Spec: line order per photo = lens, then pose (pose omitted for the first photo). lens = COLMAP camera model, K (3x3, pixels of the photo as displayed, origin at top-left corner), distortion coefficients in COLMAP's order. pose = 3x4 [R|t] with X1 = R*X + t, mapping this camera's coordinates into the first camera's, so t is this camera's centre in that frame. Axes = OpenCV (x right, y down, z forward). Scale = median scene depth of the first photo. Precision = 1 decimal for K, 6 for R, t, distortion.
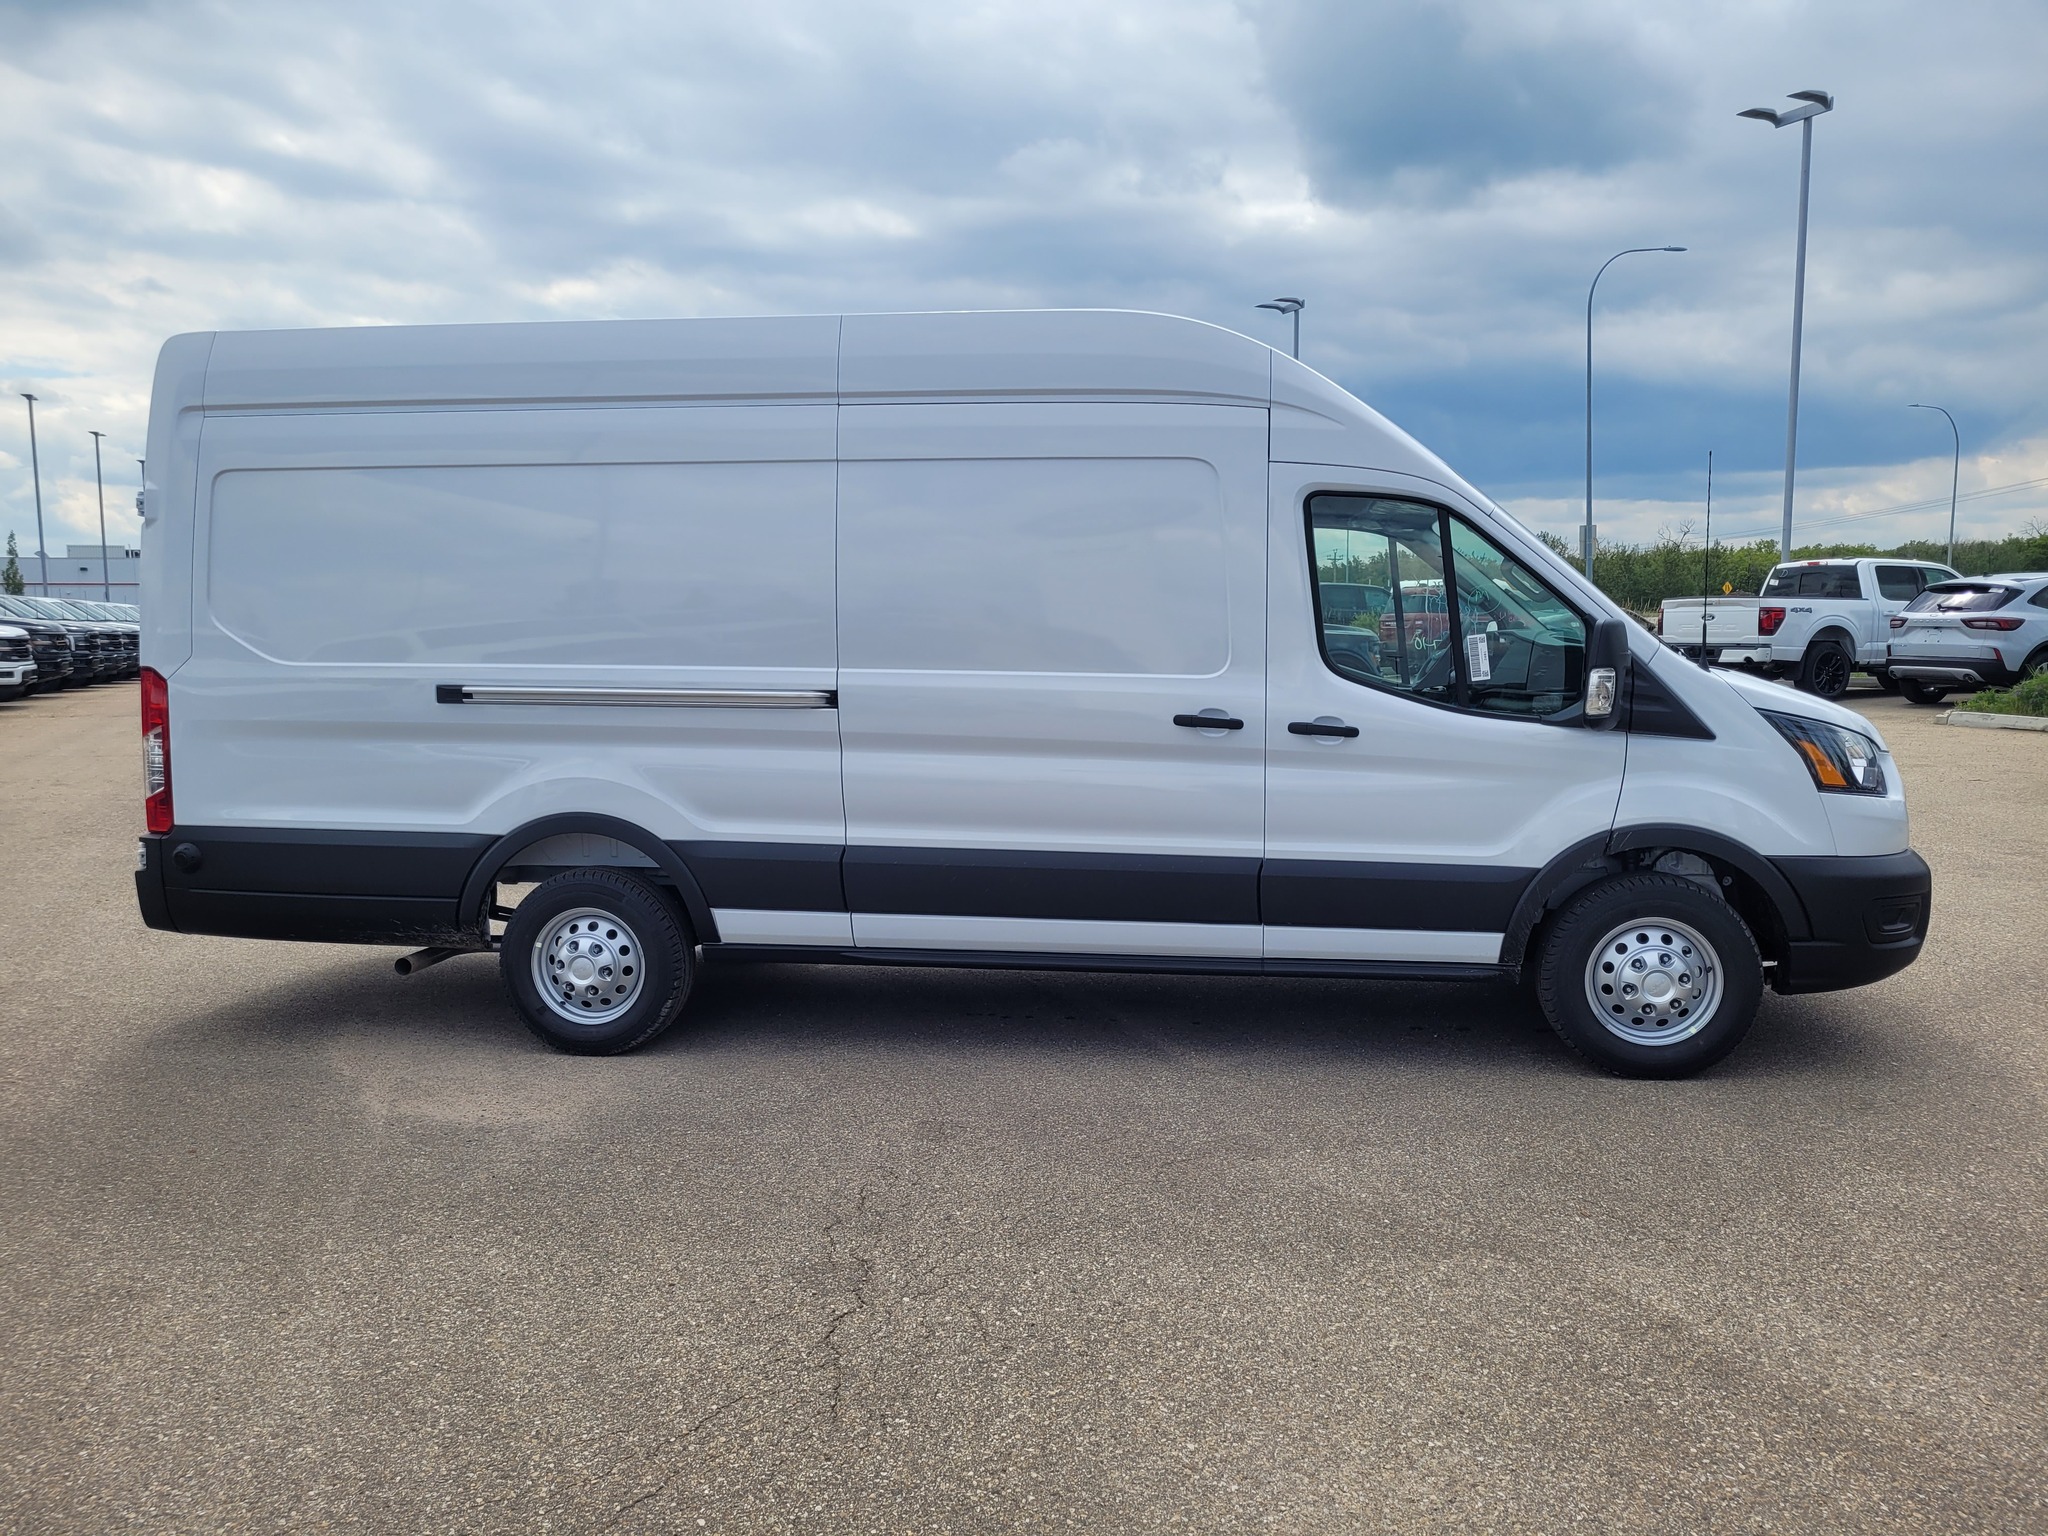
lens RADIAL K [[1540.0, 0, 1025.0], [0, 1540.0, 762.2], [0, 0, 1]] dist [0.036709, -0.013872]
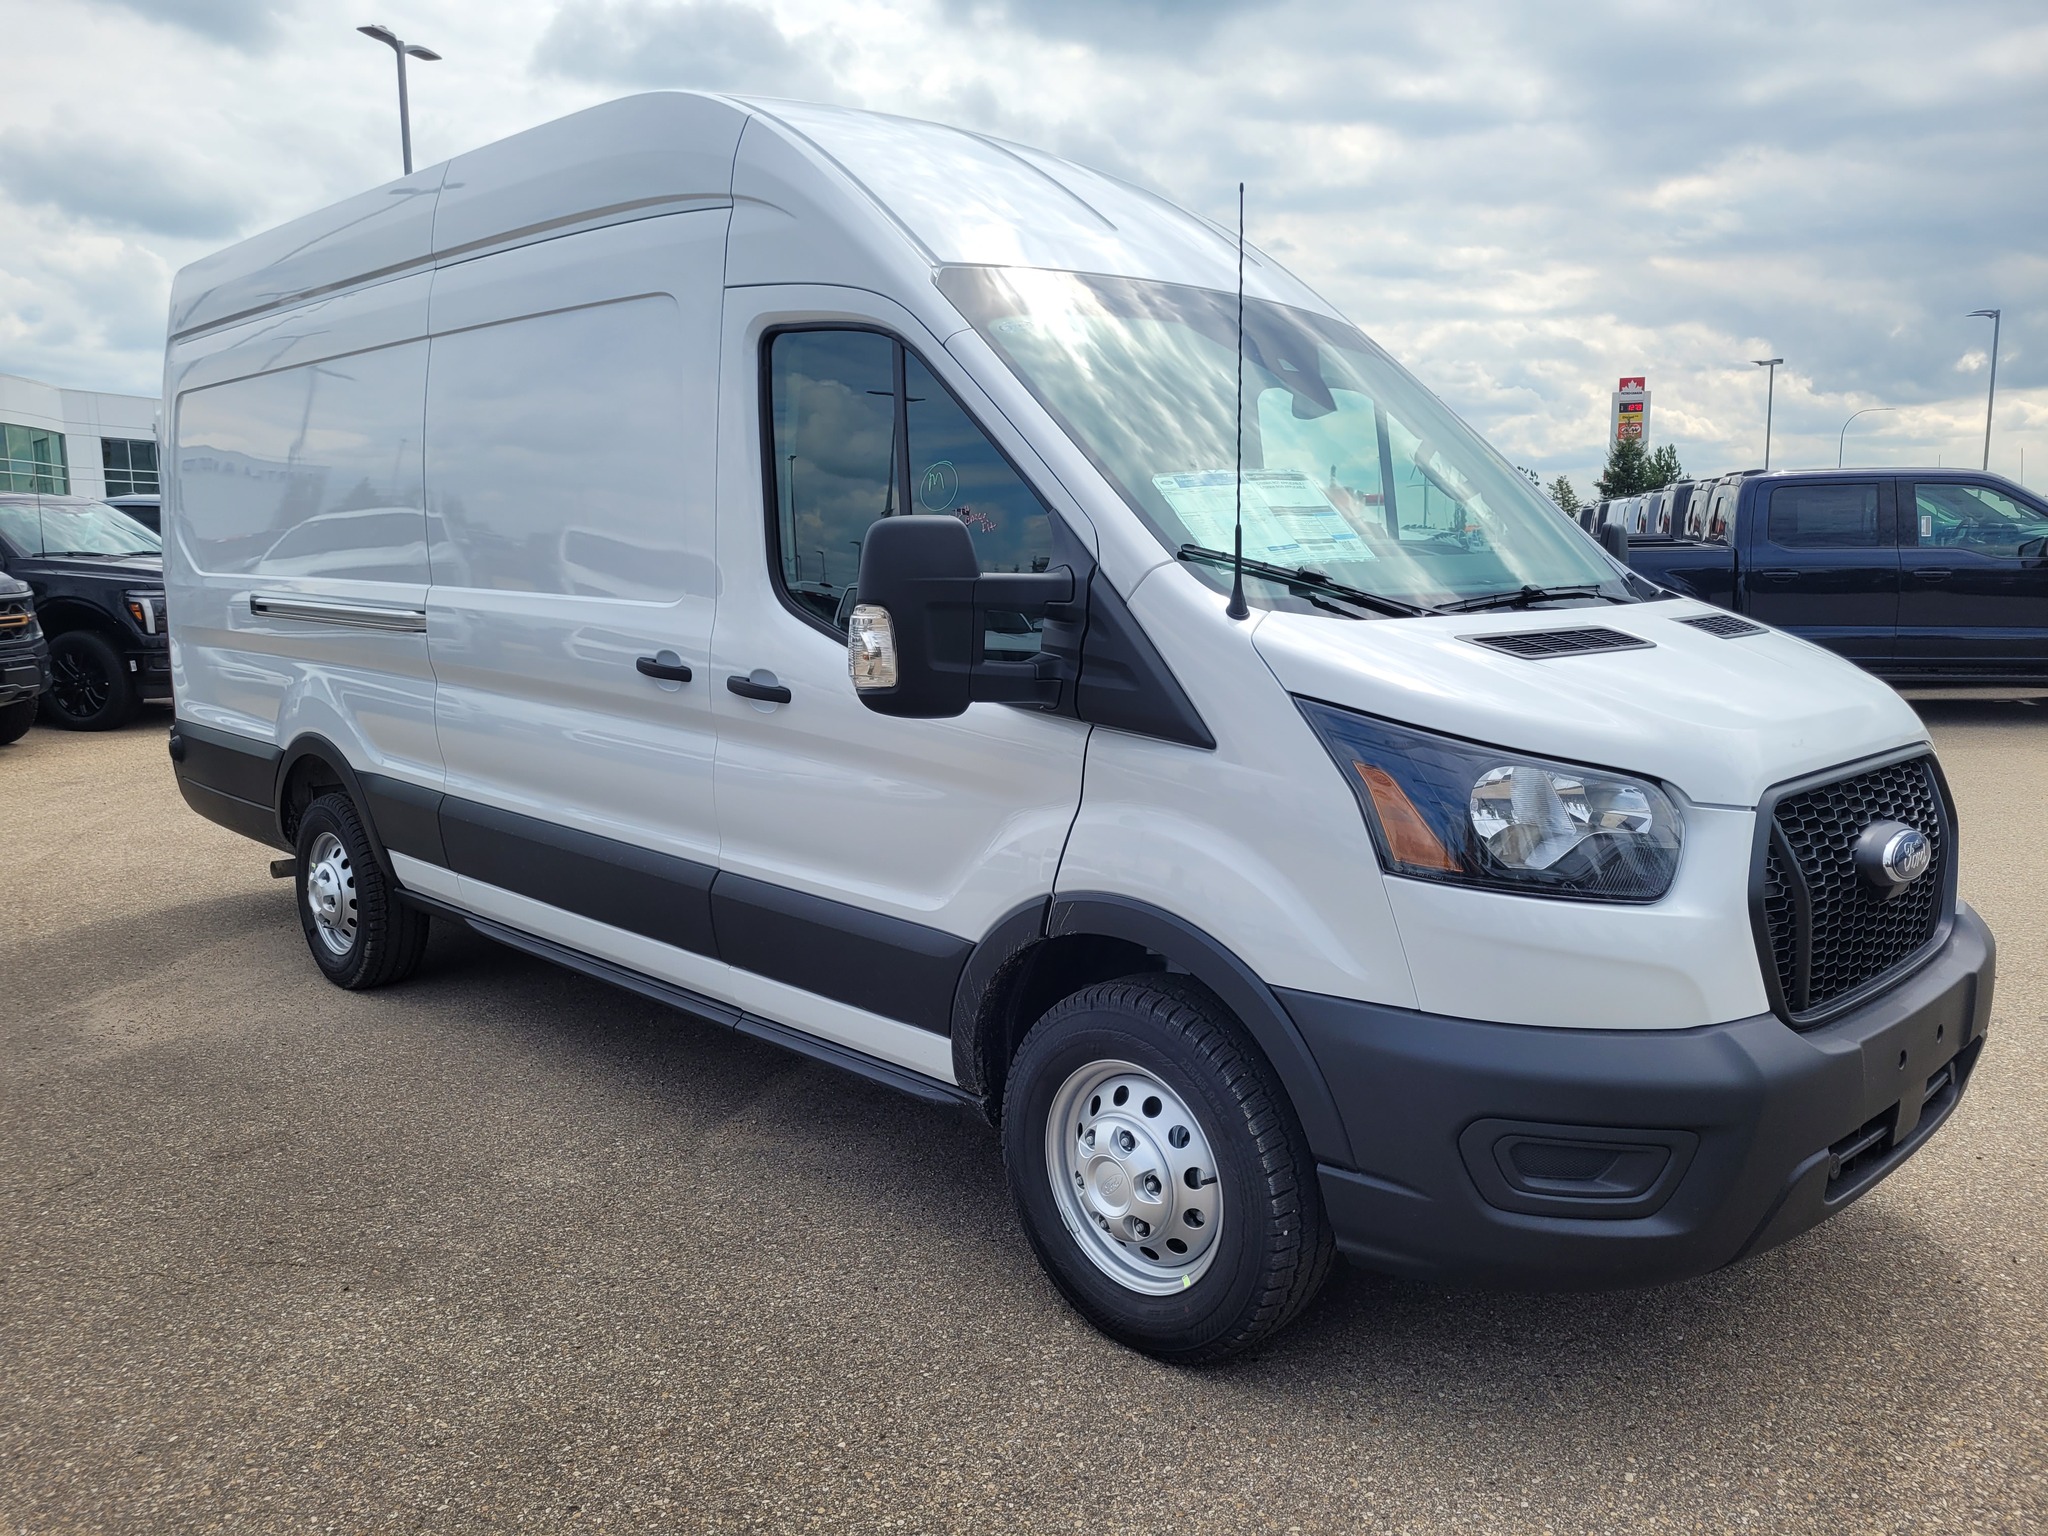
lens RADIAL K [[1540.0, 0, 1035.3], [0, 1540.0, 769.6], [0, 0, 1]] dist [0.036709, -0.013872]
pose [[0.794443, 0.085057, -0.601353, 0.681832], [-0.052011, 0.996035, 0.072171, -0.040266], [0.605107, -0.026059, 0.795717, 0.532110]]
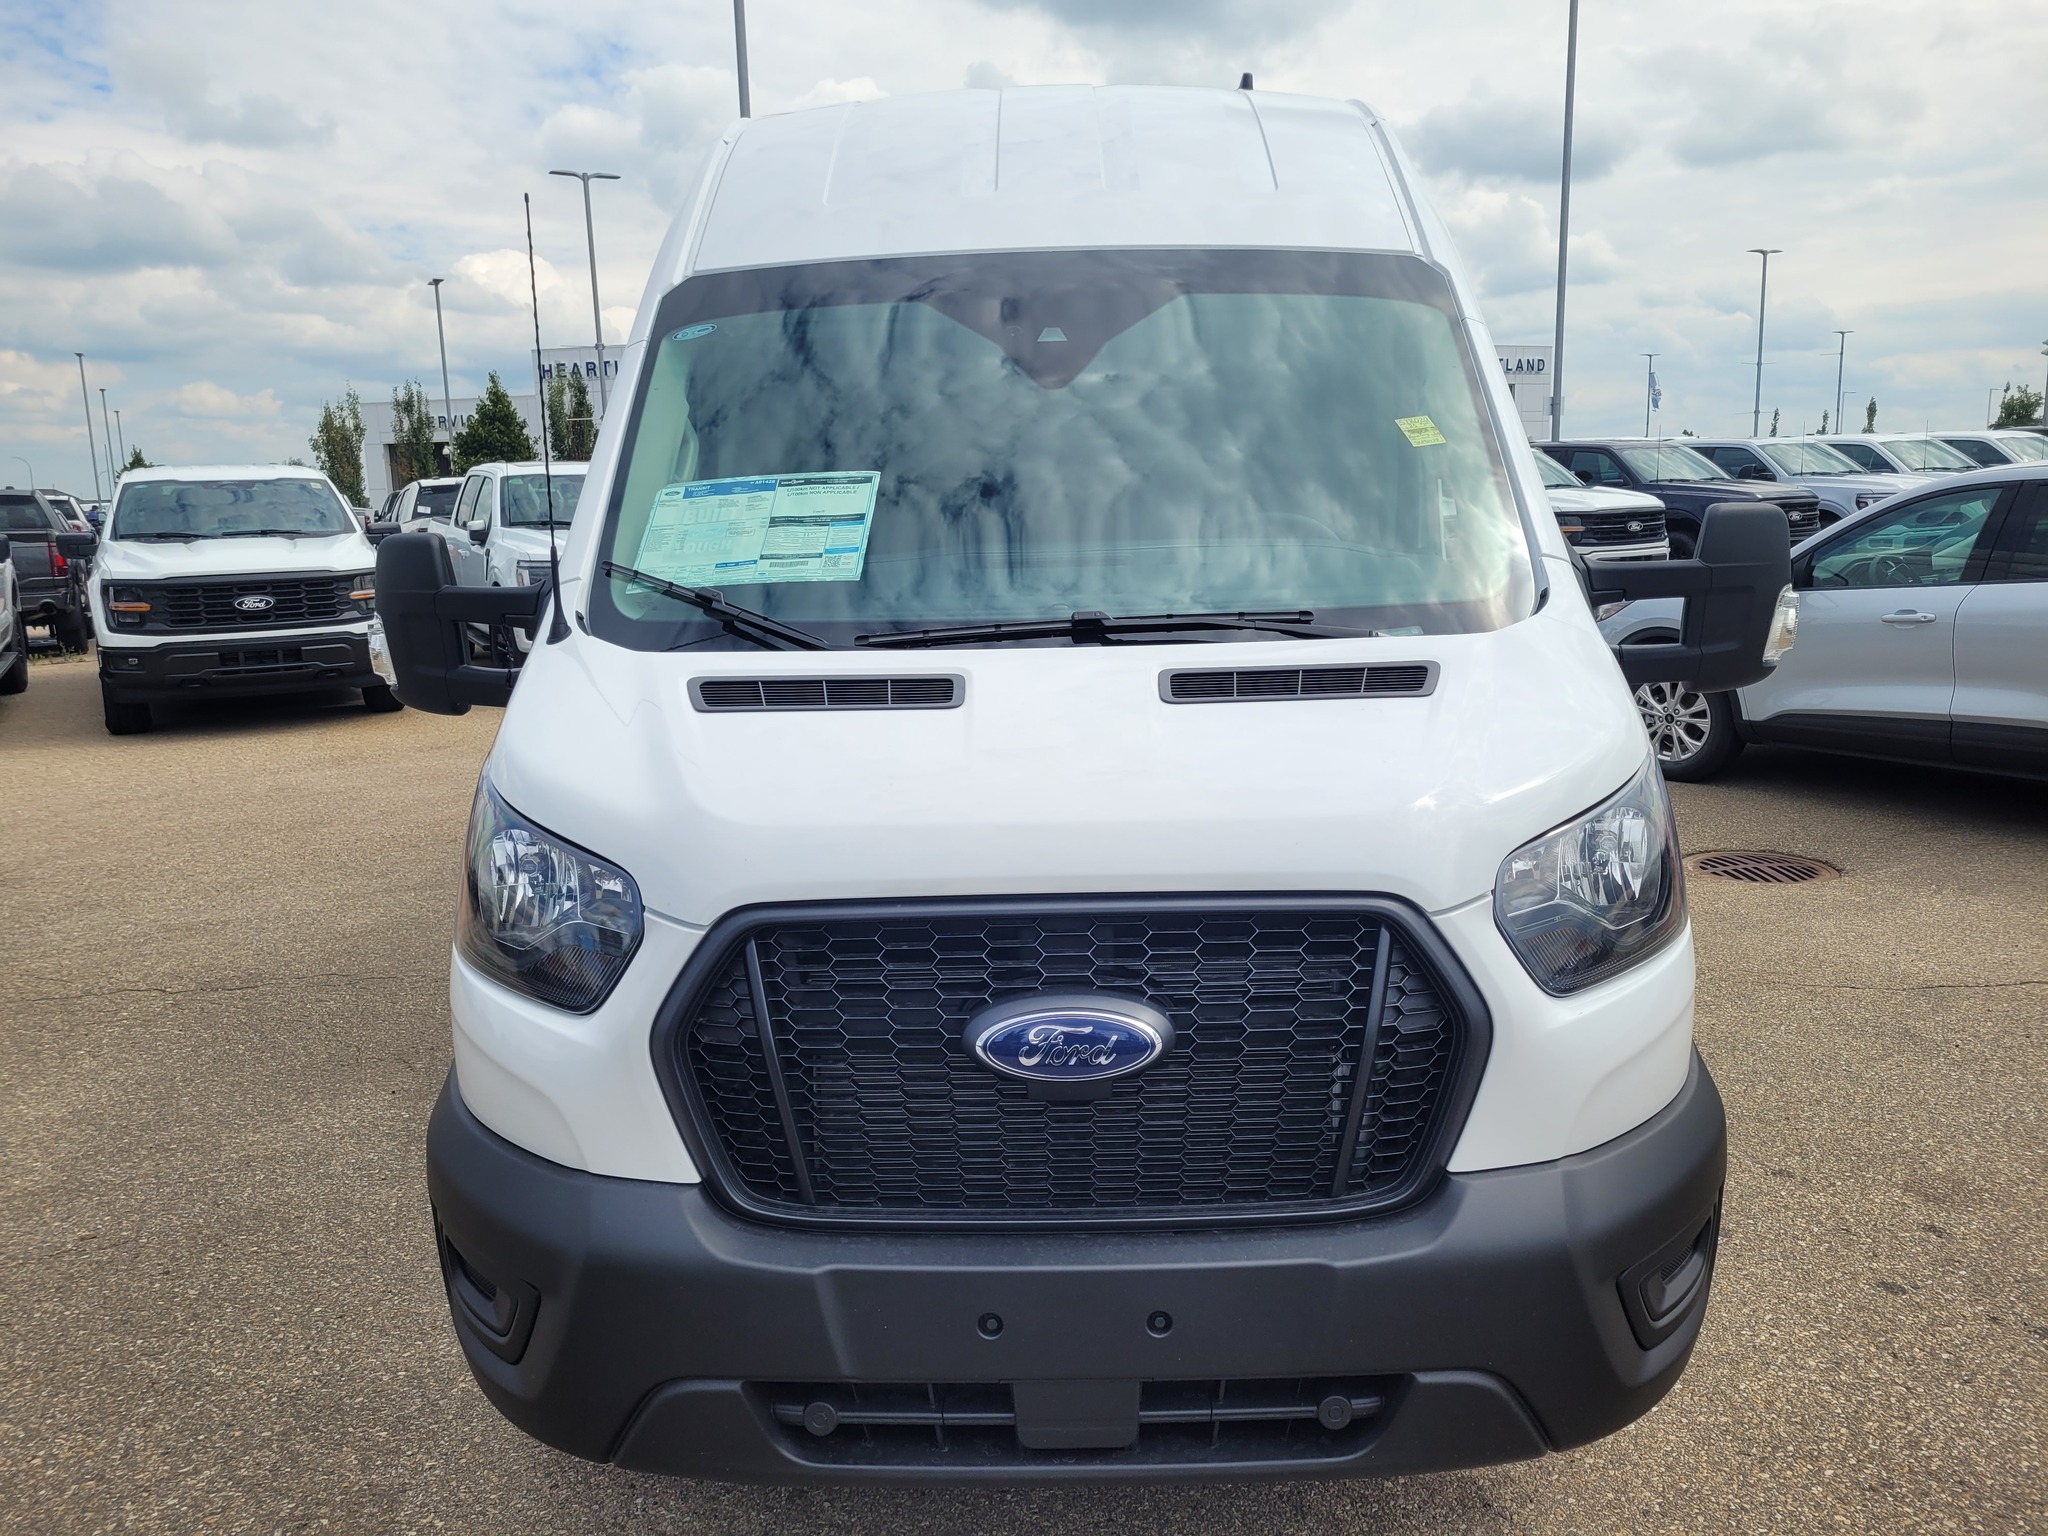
lens RADIAL K [[1540.0, 0, 1025.8], [0, 1540.0, 764.0], [0, 0, 1]] dist [0.036709, -0.013872]
pose [[0.119769, 0.171579, -0.977863, 0.932609], [-0.066933, 0.984107, 0.164477, -0.109369], [0.990543, 0.045752, 0.129349, 1.059590]]
